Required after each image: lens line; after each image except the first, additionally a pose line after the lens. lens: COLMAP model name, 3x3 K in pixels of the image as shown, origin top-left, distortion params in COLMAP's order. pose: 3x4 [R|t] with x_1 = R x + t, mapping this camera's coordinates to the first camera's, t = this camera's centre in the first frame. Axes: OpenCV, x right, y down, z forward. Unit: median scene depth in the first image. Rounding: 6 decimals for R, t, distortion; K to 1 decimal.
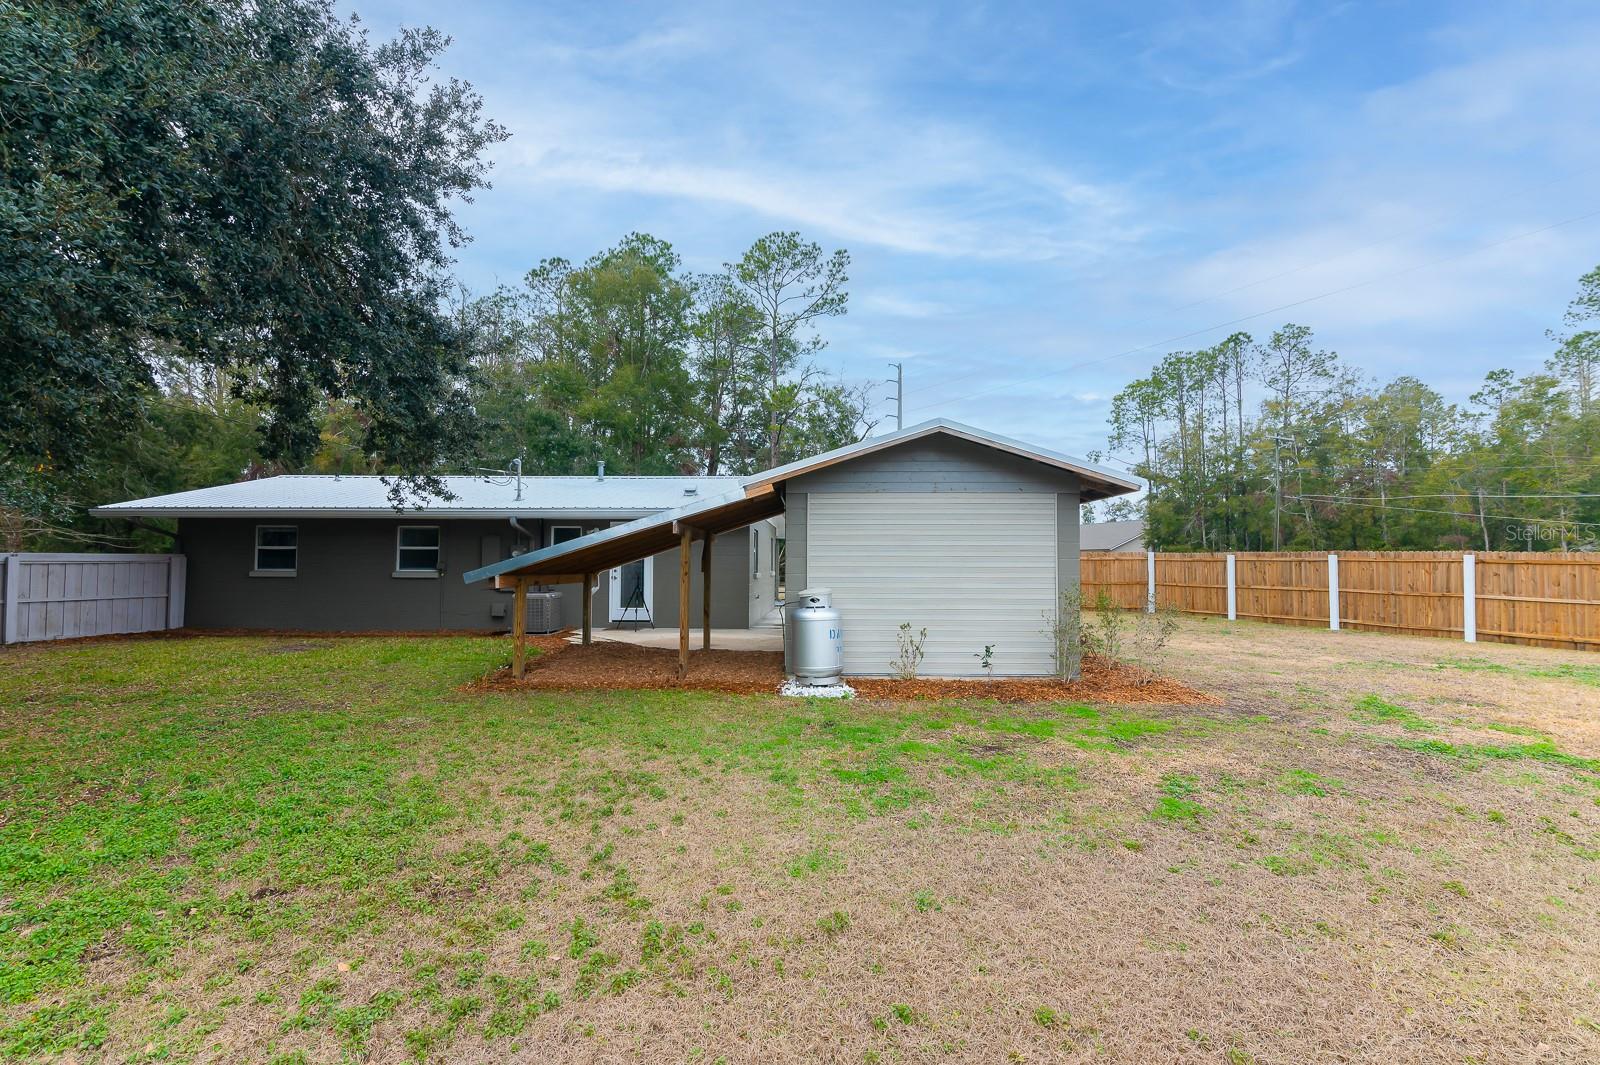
lens RADIAL K [[730.0, 0, 795.8], [0, 730.0, 552.4], [0, 0, 1]] dist [0.018166, 0.000322]
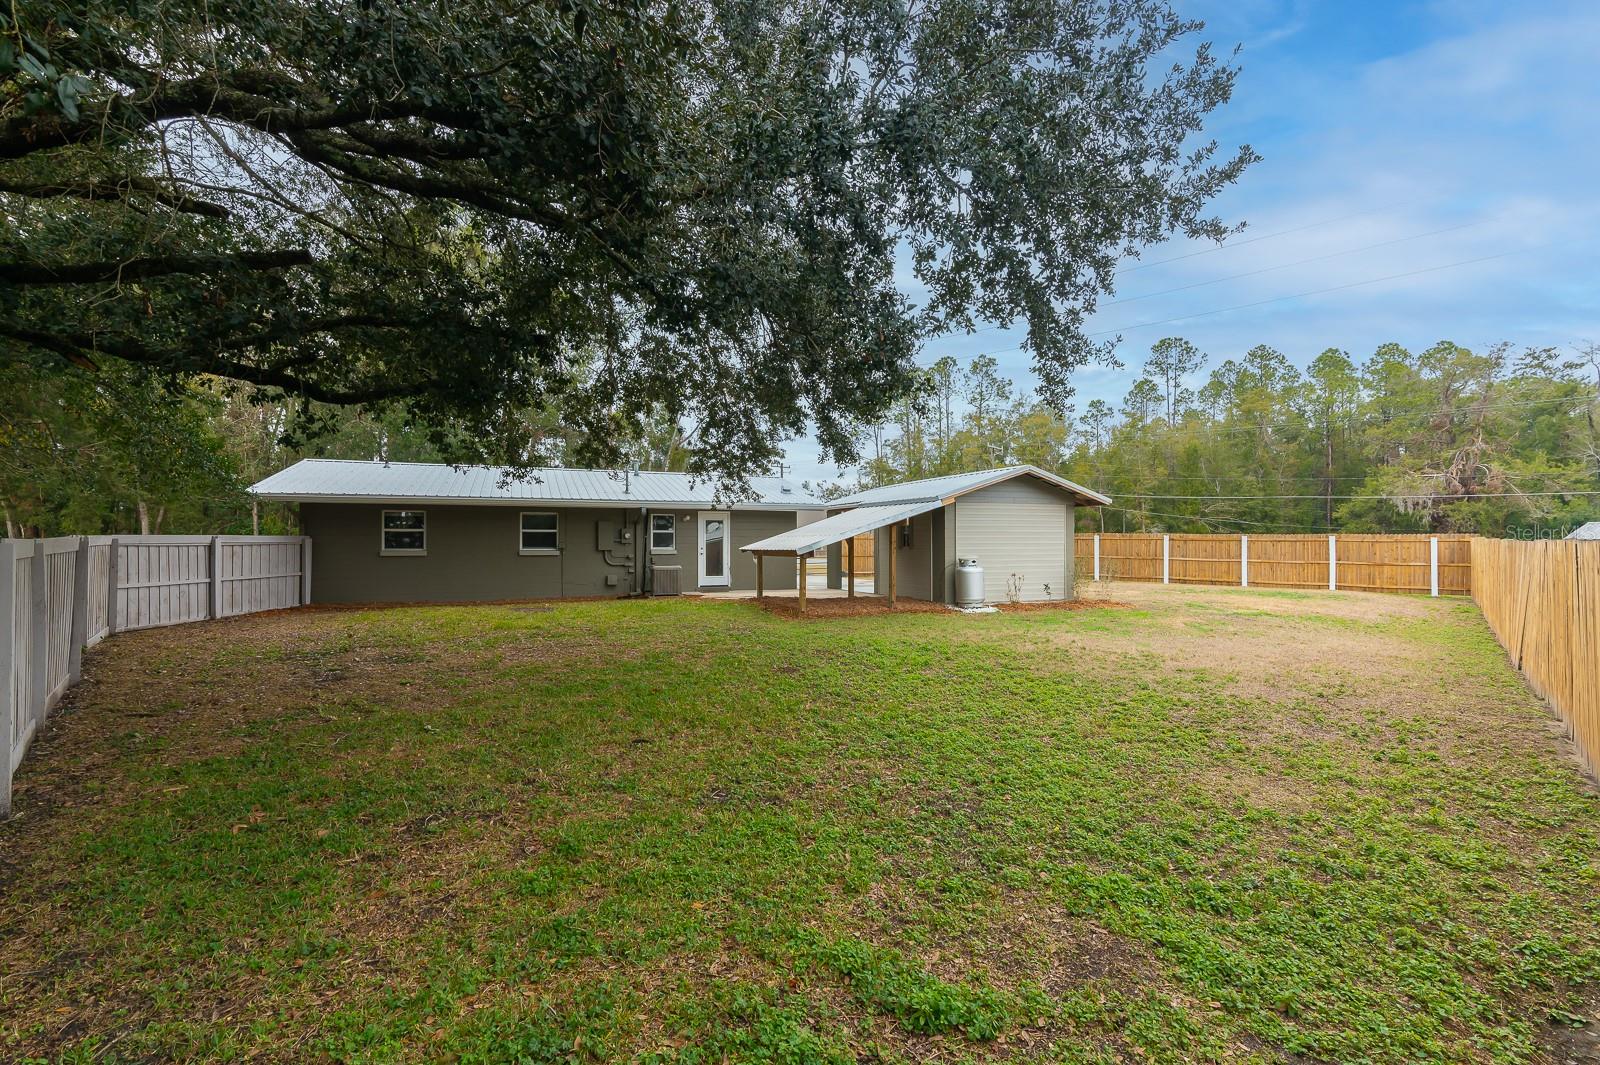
lens RADIAL K [[730.0, 0, 795.8], [0, 730.0, 552.4], [0, 0, 1]] dist [0.018166, 0.000322]
pose [[0.921683, -0.010386, 0.387806, -0.597033], [-0.000792, 0.999589, 0.028652, -0.005250], [-0.387944, -0.026716, 0.921296, -0.282710]]
